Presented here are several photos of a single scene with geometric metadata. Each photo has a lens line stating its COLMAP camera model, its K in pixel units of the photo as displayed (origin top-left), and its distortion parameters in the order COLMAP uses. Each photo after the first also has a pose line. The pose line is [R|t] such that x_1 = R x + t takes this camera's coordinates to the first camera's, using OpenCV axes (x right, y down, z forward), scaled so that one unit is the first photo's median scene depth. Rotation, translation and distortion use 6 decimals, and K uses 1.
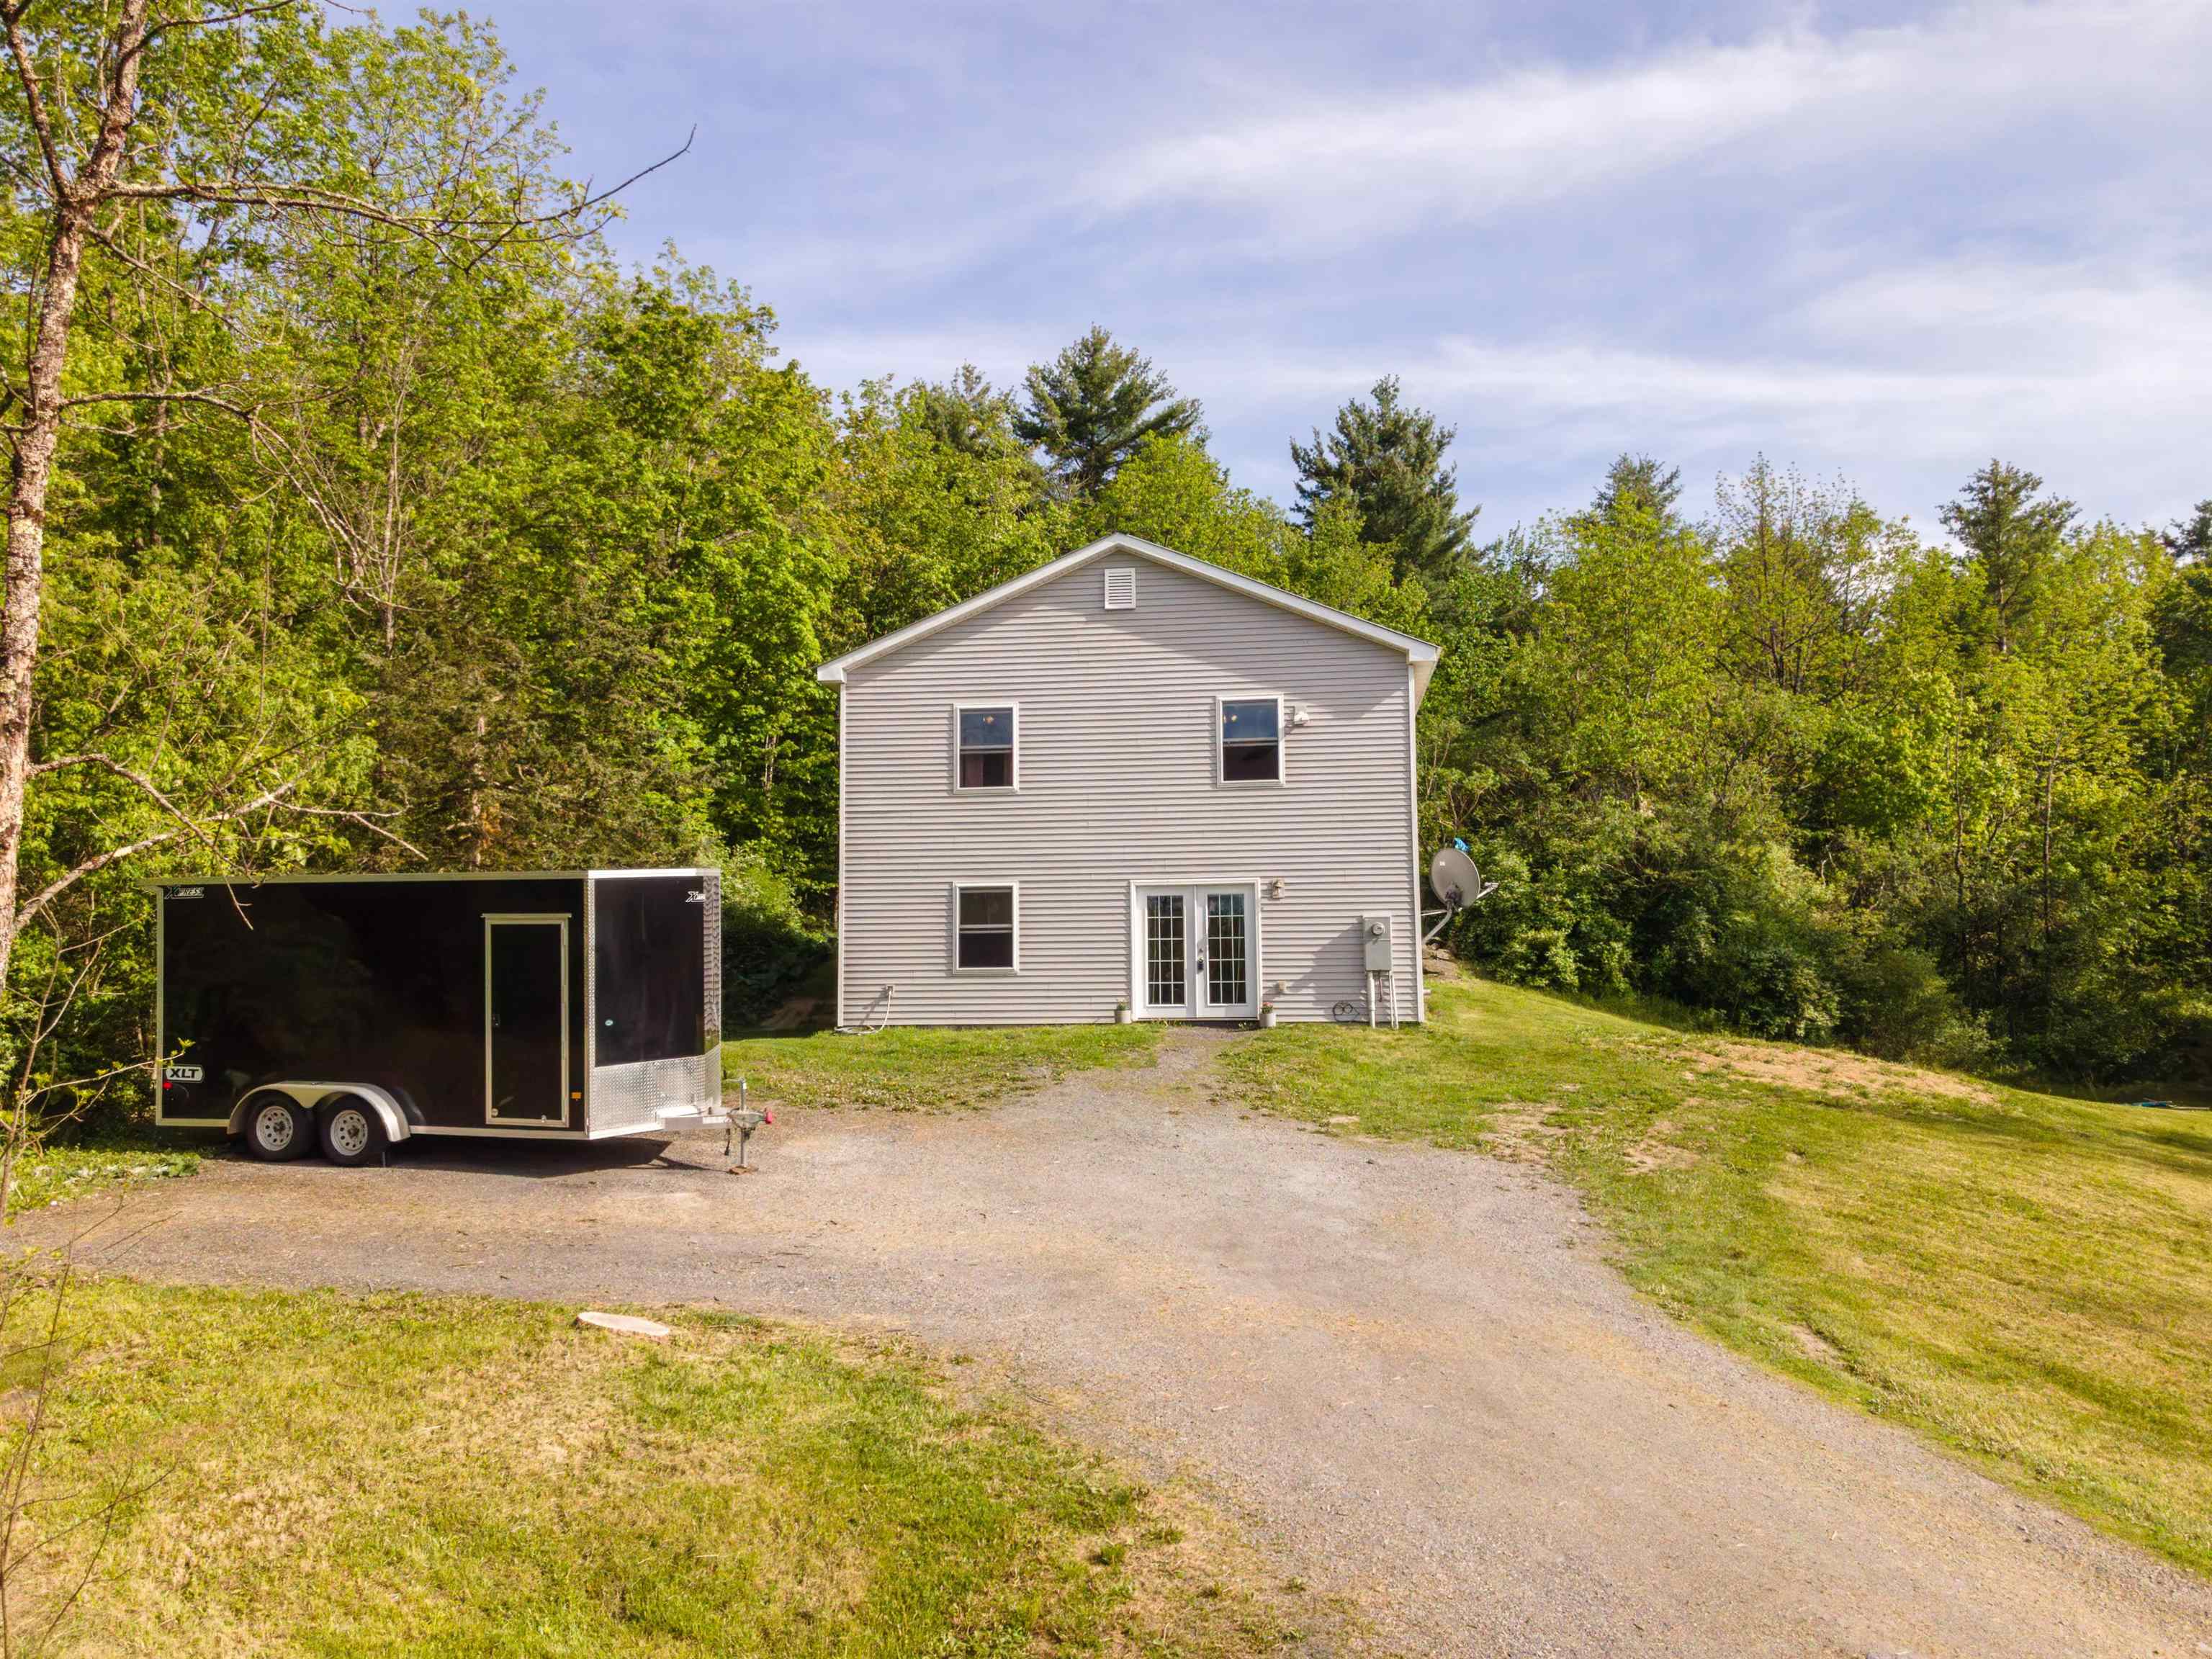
lens RADIAL K [[1611.4, 0, 1106.0], [0, 1611.4, 829.5], [0, 0, 1]] dist [0.048740, -0.000111]
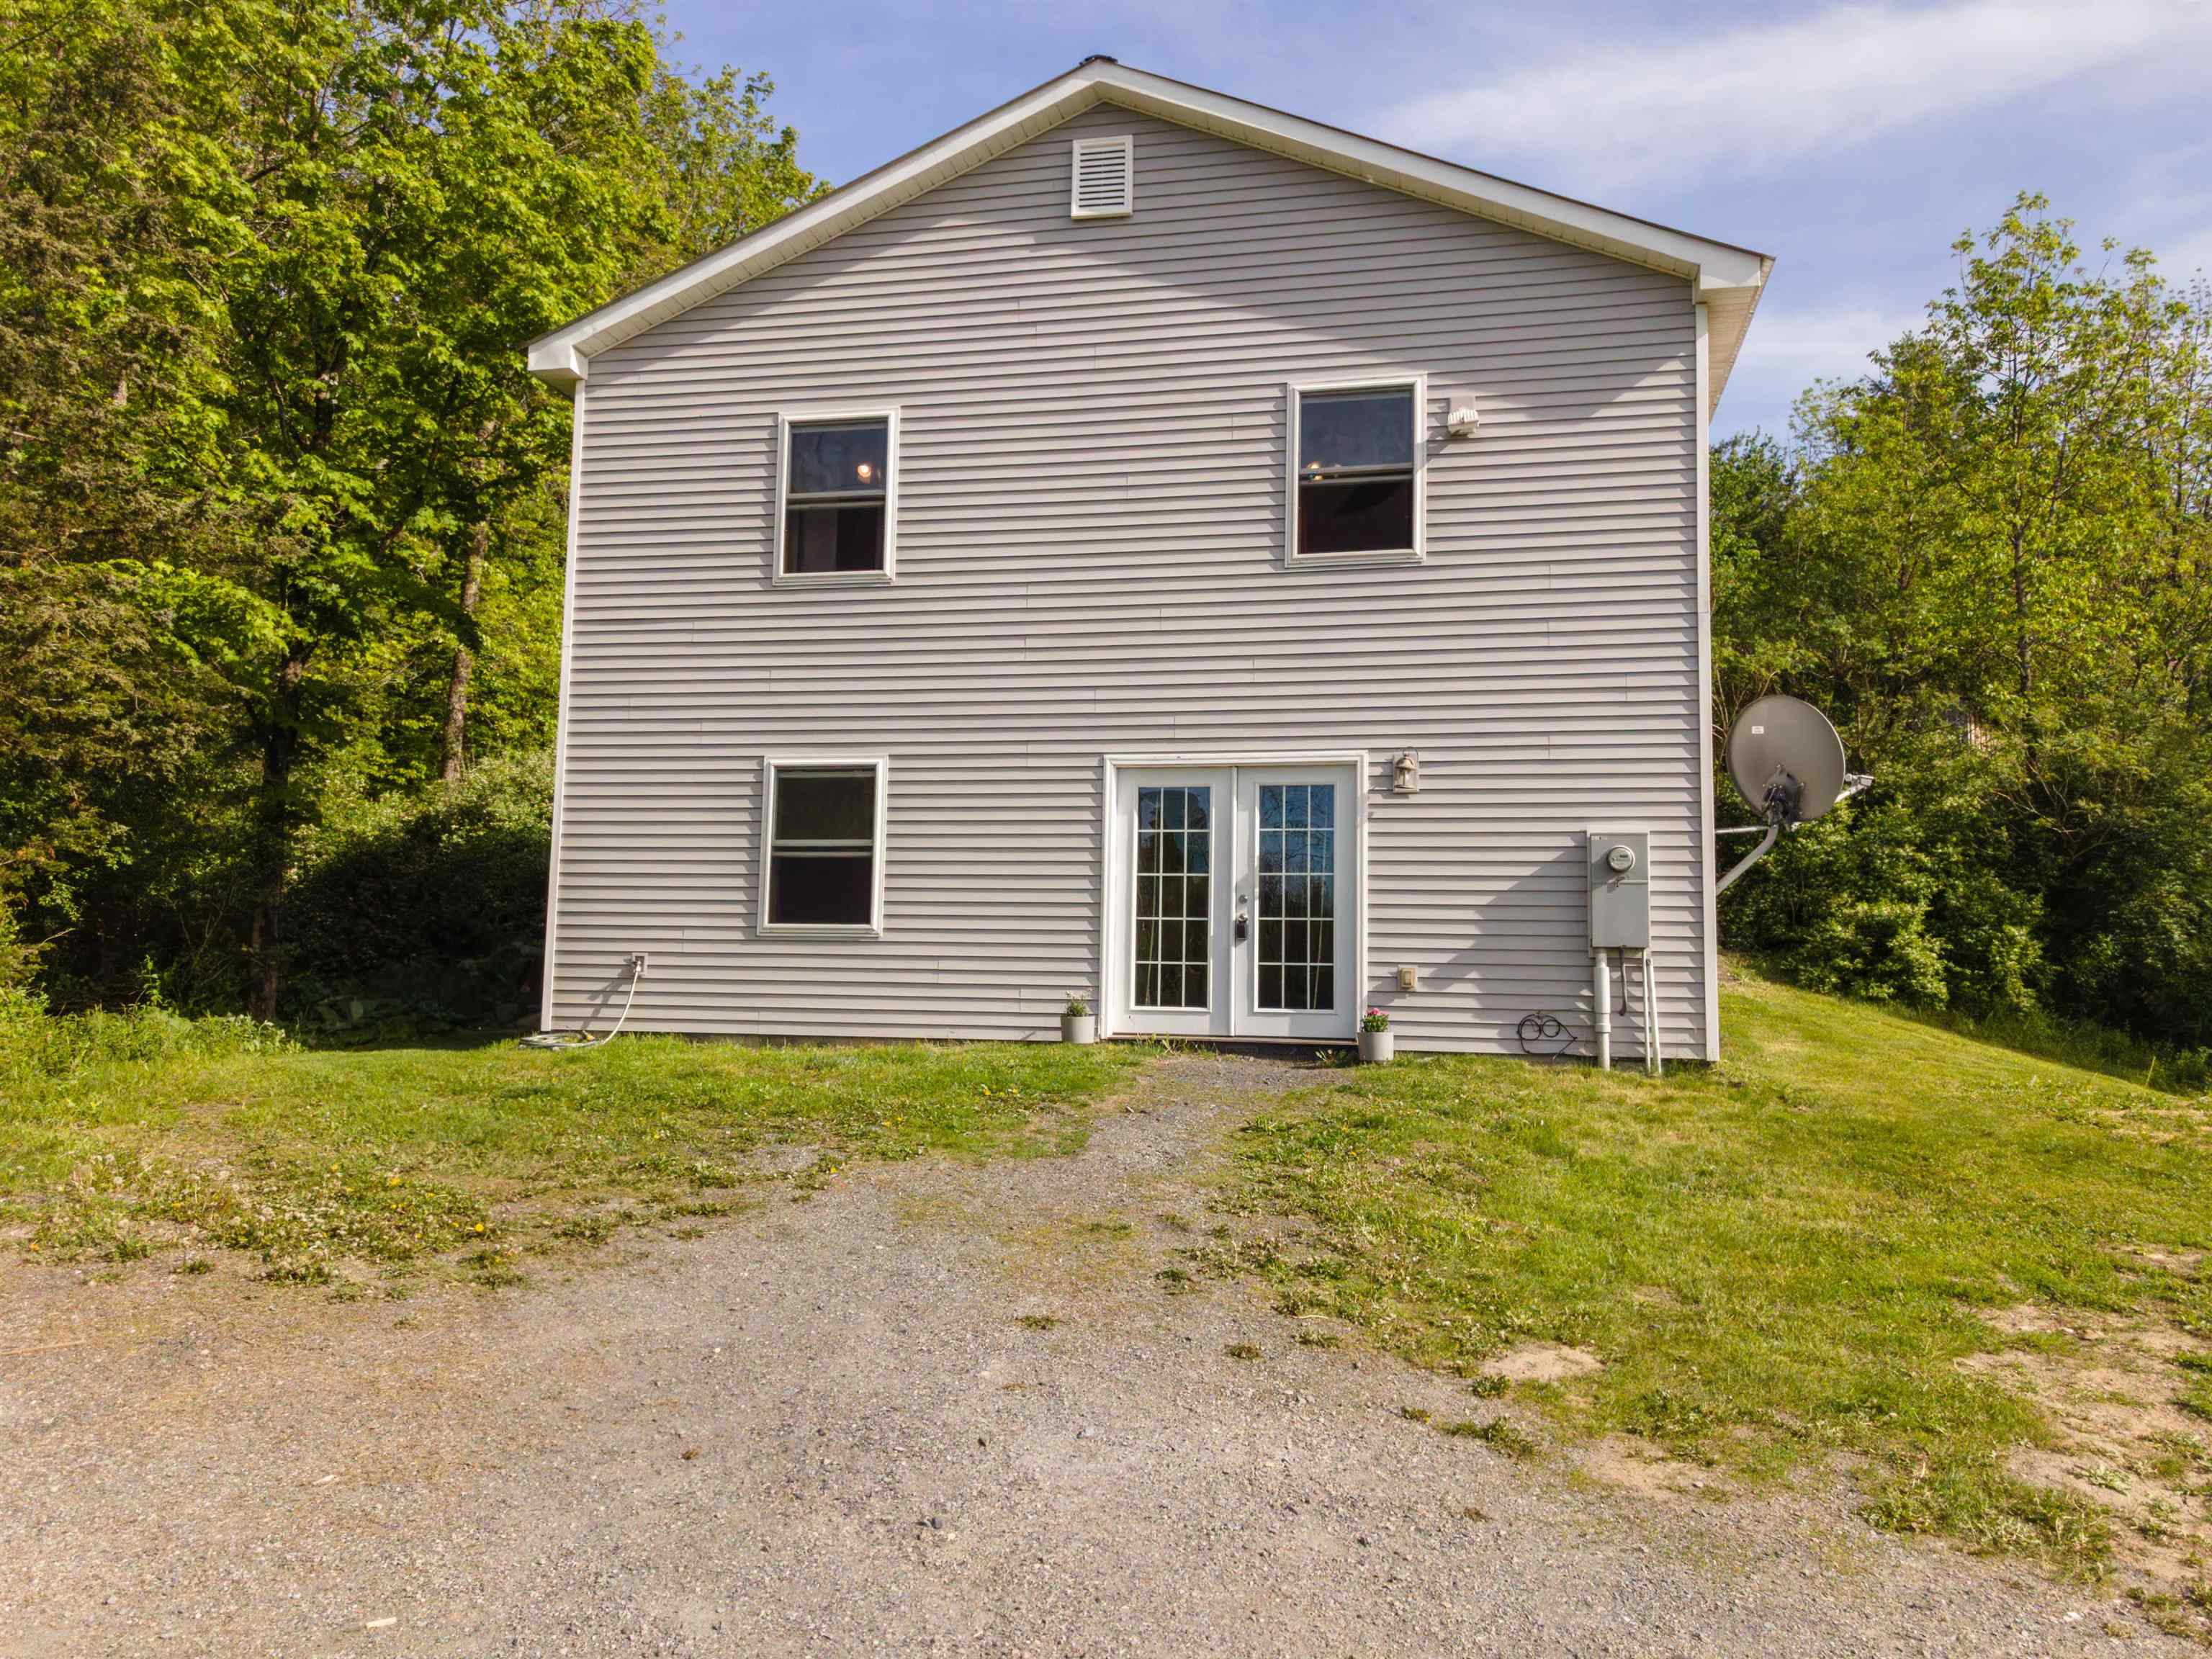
lens RADIAL K [[1656.0, 0, 1106.0], [0, 1656.0, 829.5], [0, 0, 1]] dist [0.046146, 0.000006]
pose [[0.994691, 0.019125, -0.101112, 0.066665], [-0.018990, 0.999817, 0.002297, 0.052720], [0.101137, -0.000364, 0.994872, 0.487481]]
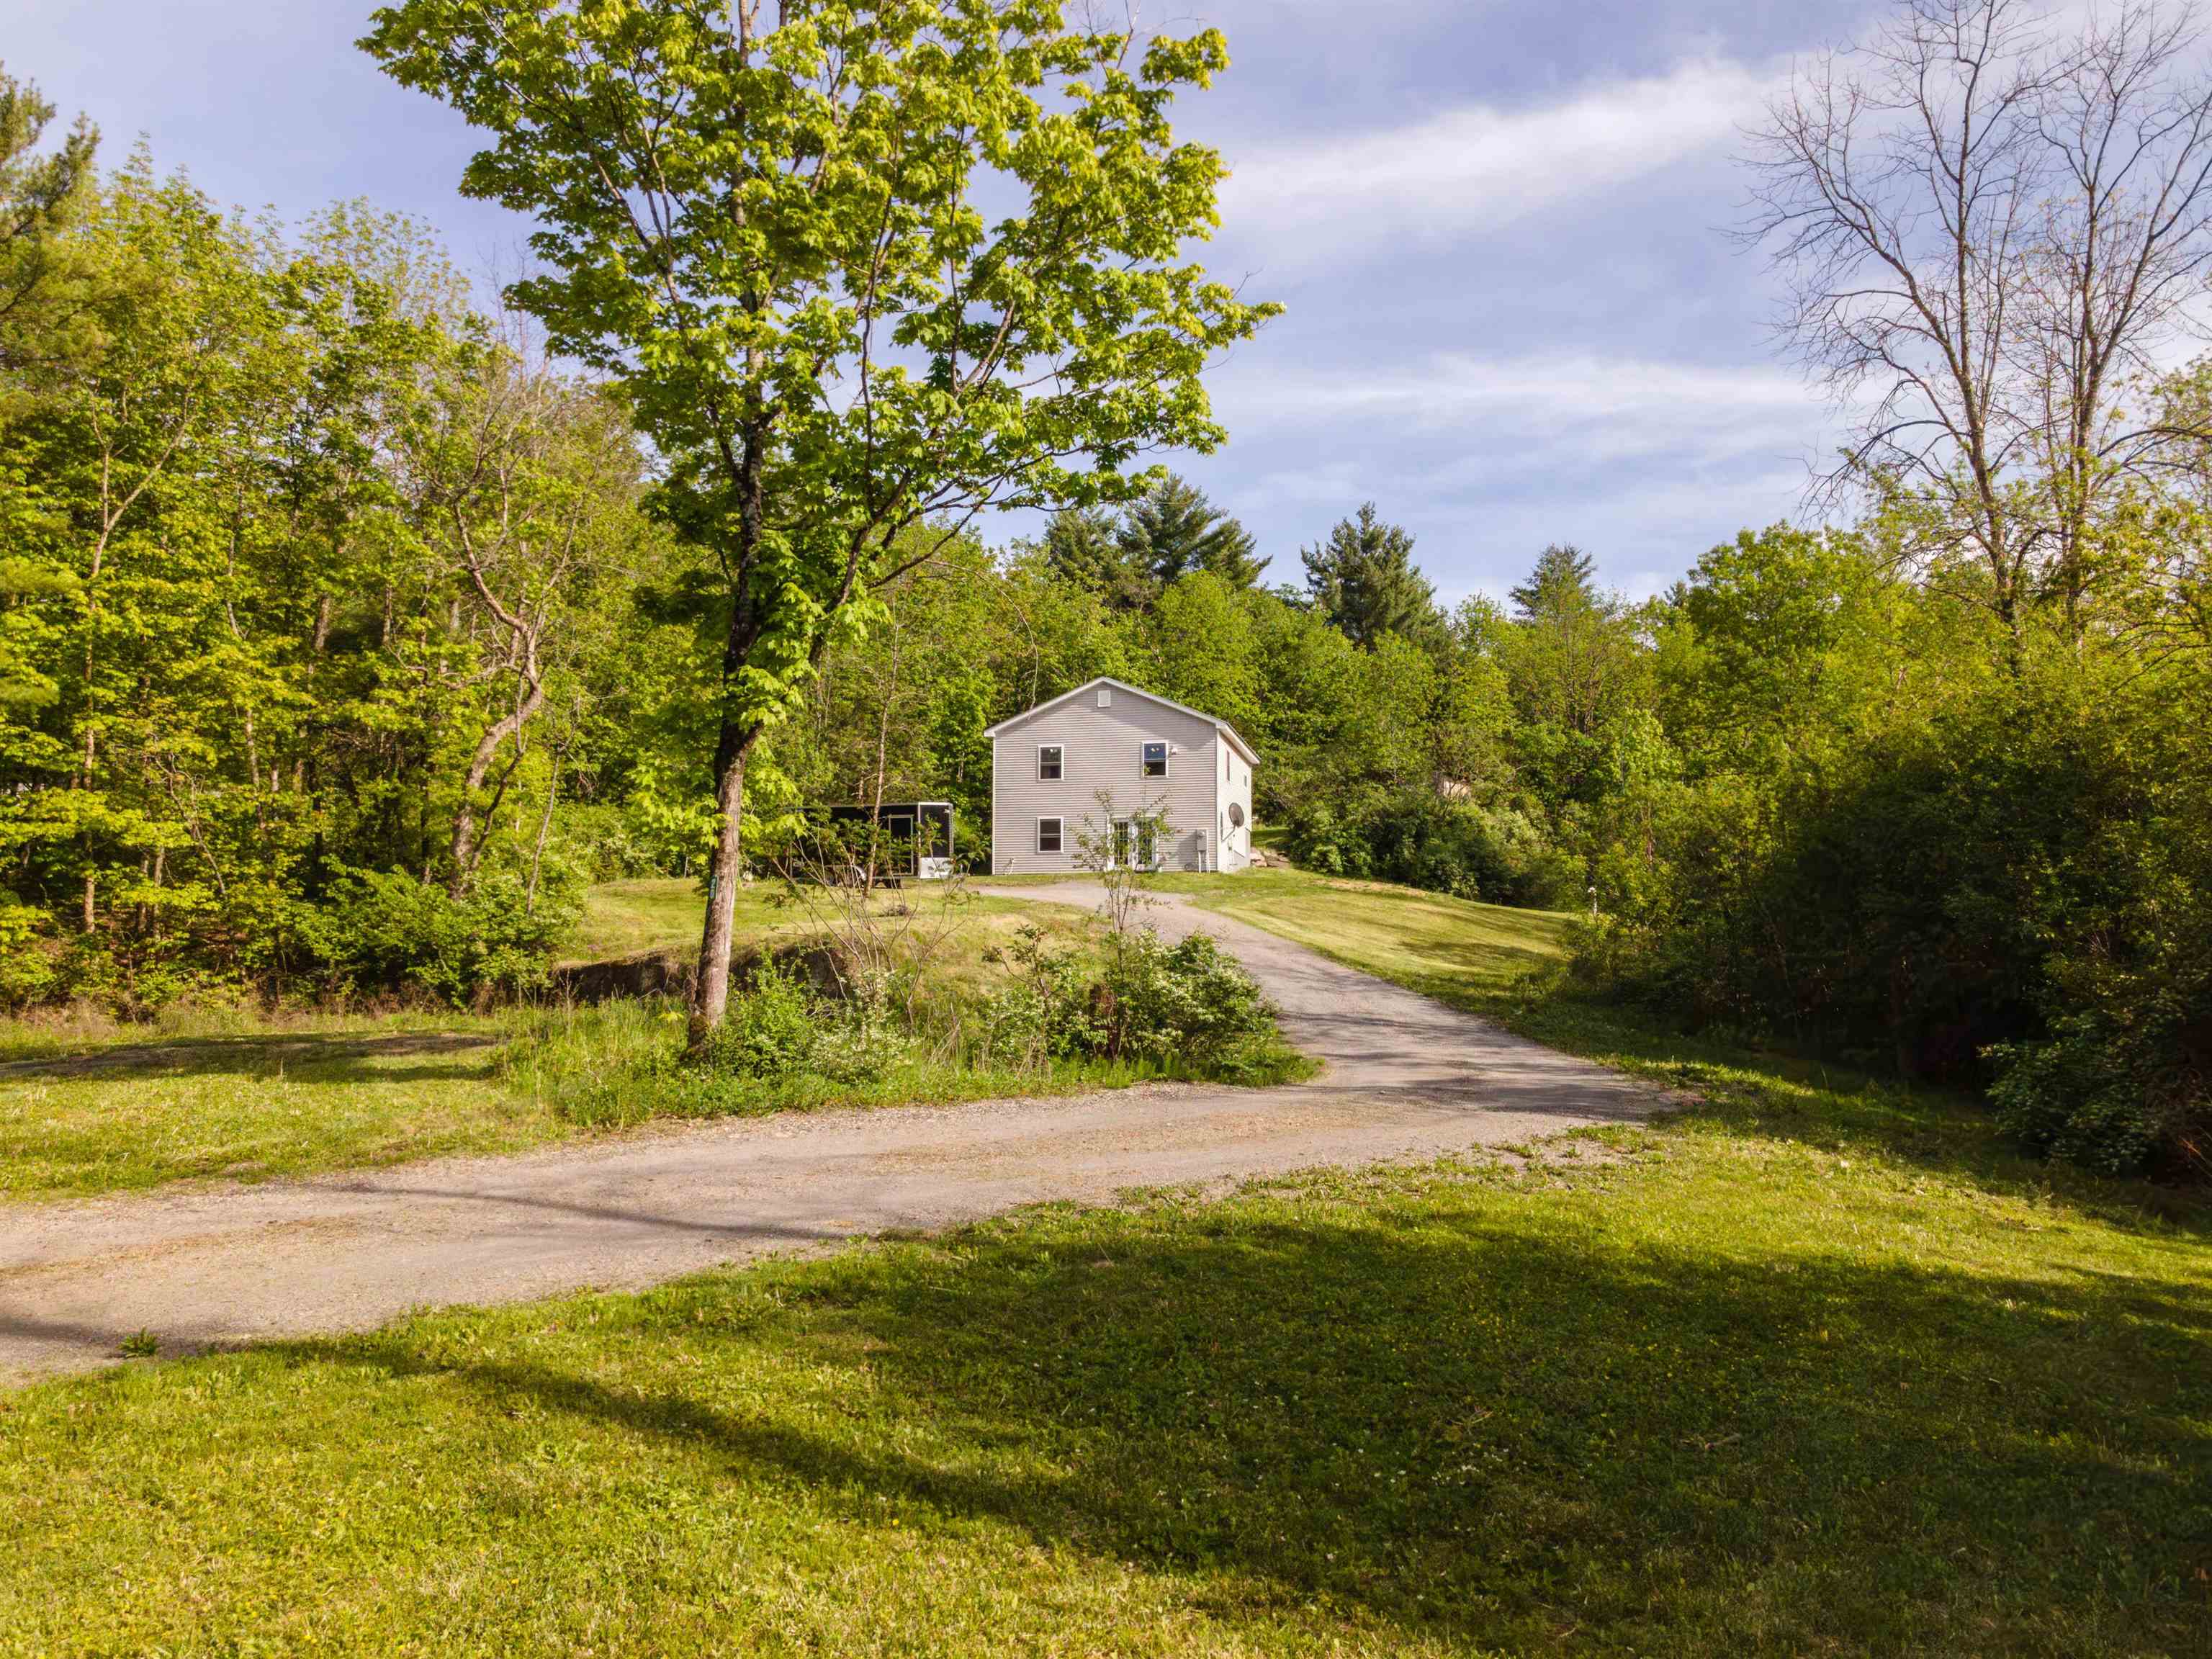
lens RADIAL K [[1582.4, 0, 1106.0], [0, 1582.4, 829.5], [0, 0, 1]] dist [0.051076, 0.002926]
pose [[0.994206, -0.001508, -0.107480, 0.274477], [0.001890, 0.999992, 0.003453, 0.043703], [0.107474, -0.003637, 0.994201, -1.428551]]
